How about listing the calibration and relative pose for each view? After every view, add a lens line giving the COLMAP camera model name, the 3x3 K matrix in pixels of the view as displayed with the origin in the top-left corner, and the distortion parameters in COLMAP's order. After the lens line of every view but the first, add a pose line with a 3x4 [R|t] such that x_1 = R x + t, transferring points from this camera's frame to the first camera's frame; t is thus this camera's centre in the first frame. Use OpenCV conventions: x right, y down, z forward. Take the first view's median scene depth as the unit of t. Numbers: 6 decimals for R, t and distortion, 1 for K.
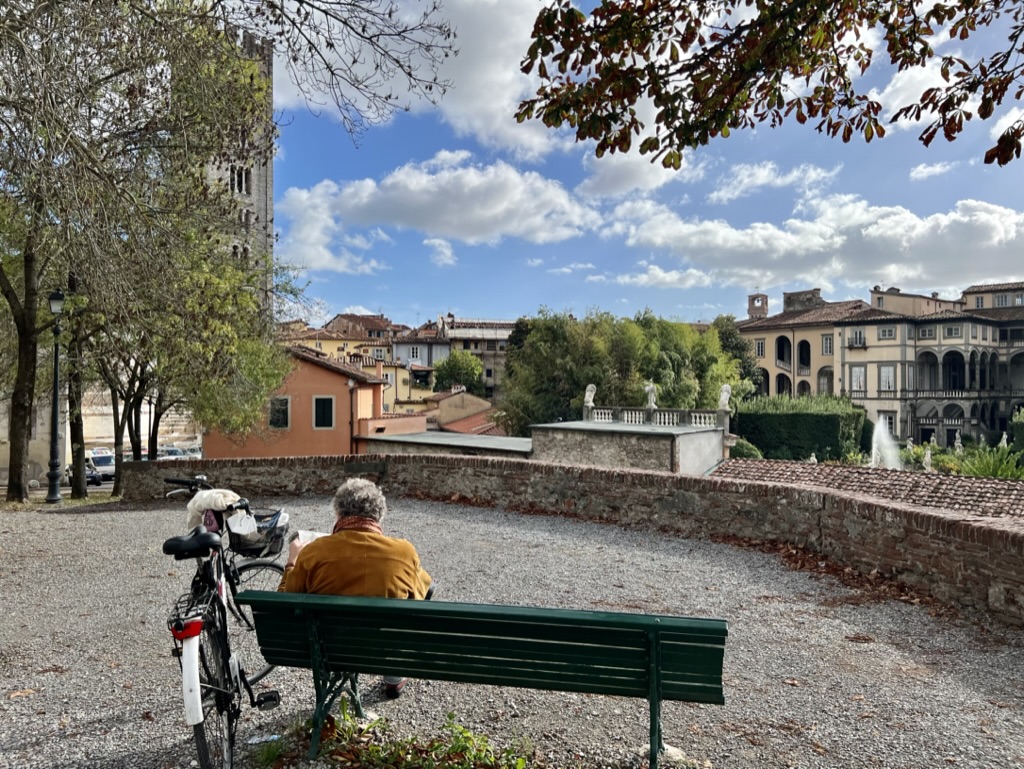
lens RADIAL K [[779.2, 0, 507.9], [0, 779.2, 382.3], [0, 0, 1]] dist [0.020882, -0.007664]
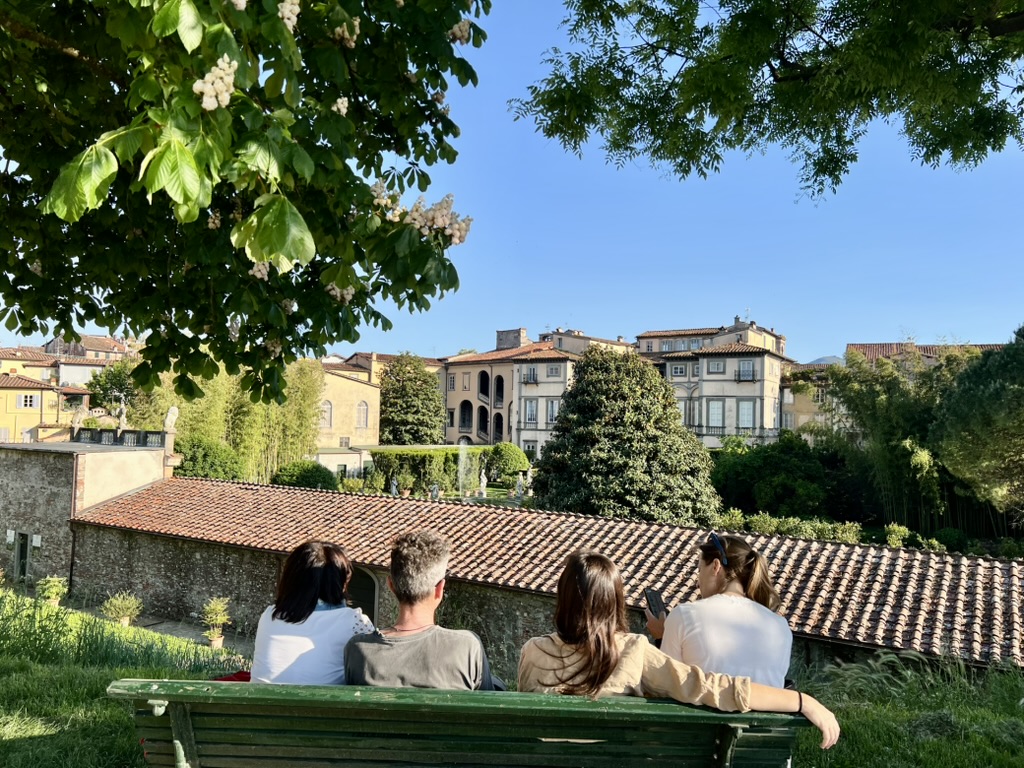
lens RADIAL K [[779.2, 0, 506.9], [0, 779.2, 384.3], [0, 0, 1]] dist [0.020882, -0.007664]
pose [[0.976412, 0.028726, 0.213996, 0.187694], [-0.020540, 0.998973, -0.040379, 0.002033], [-0.214936, 0.035031, 0.976000, -0.048960]]
